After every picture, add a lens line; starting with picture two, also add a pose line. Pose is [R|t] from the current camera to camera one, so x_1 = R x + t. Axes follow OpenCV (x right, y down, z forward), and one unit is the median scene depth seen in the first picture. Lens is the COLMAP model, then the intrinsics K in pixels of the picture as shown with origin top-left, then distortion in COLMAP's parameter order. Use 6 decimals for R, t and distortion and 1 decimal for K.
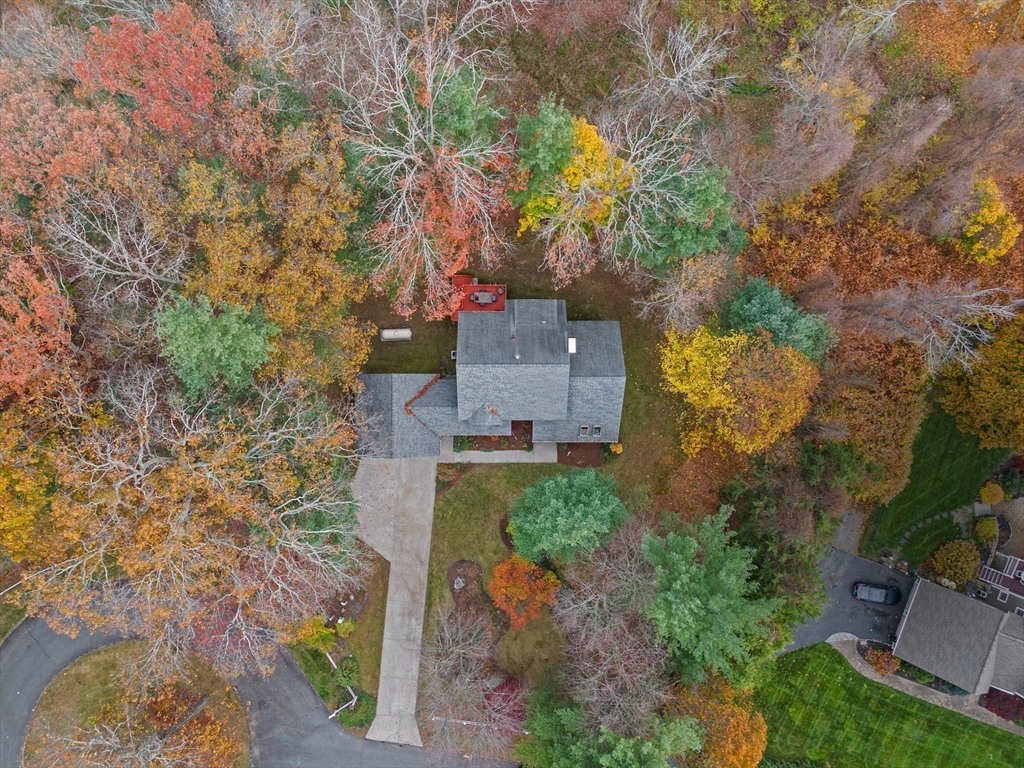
lens RADIAL K [[753.0, 0, 509.9], [0, 753.0, 386.8], [0, 0, 1]] dist [0.002704, -0.008047]
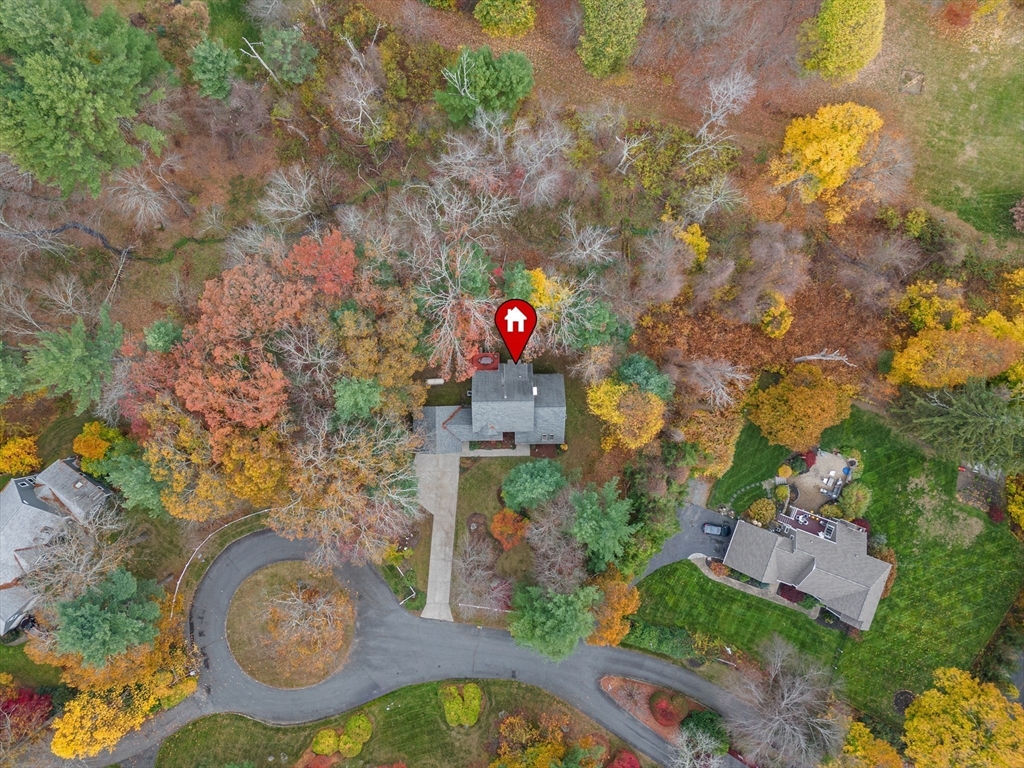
lens RADIAL K [[753.0, 0, 514.1], [0, 753.0, 380.6], [0, 0, 1]] dist [0.002704, -0.008047]
pose [[0.999932, -0.010962, 0.004028, 0.022321], [0.011007, 0.999877, -0.011164, -0.054214], [-0.003905, 0.011207, 0.999930, -0.747027]]
